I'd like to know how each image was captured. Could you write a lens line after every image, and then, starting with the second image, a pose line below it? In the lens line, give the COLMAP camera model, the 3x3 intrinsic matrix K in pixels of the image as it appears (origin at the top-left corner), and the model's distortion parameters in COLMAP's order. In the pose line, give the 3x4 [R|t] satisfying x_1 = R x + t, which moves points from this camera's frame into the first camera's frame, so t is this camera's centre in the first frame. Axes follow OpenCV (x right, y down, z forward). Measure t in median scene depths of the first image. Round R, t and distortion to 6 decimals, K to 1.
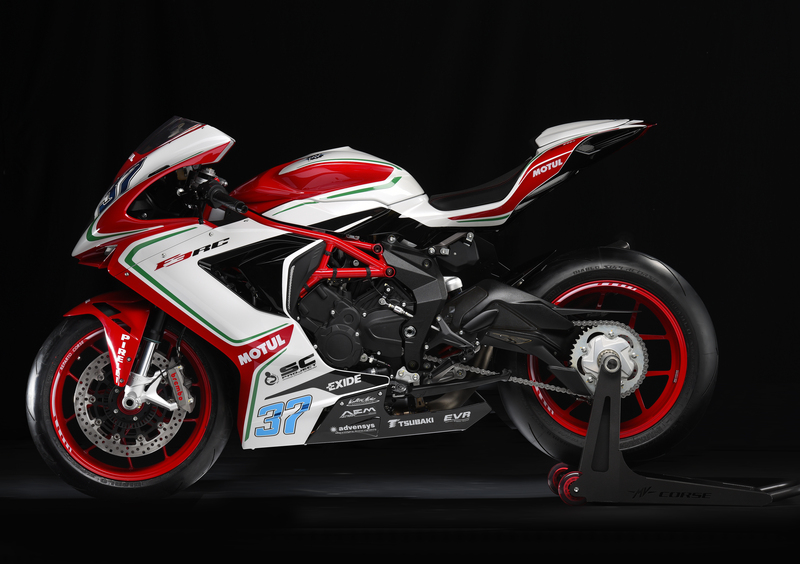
lens RADIAL K [[3918.0, 0, 400.0], [0, 3918.0, 282.0], [0, 0, 1]] dist [0.163004, -8.900233]
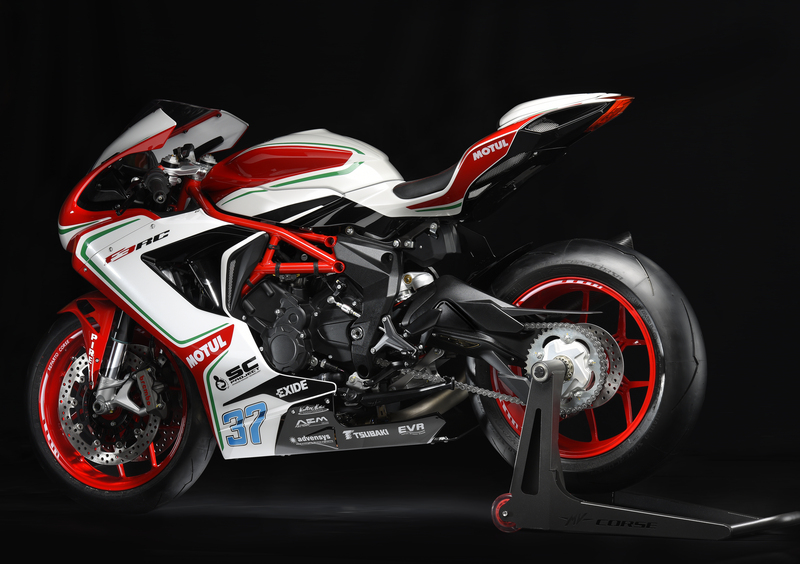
lens RADIAL K [[3918.0, 0, 400.0], [0, 3918.0, 282.0], [0, 0, 1]] dist [0.163004, -8.900233]
pose [[0.881609, 0.002372, -0.471974, 0.435841], [-0.002358, 0.999997, 0.000620, 0.000262], [0.471974, 0.000566, 0.881612, 0.208855]]
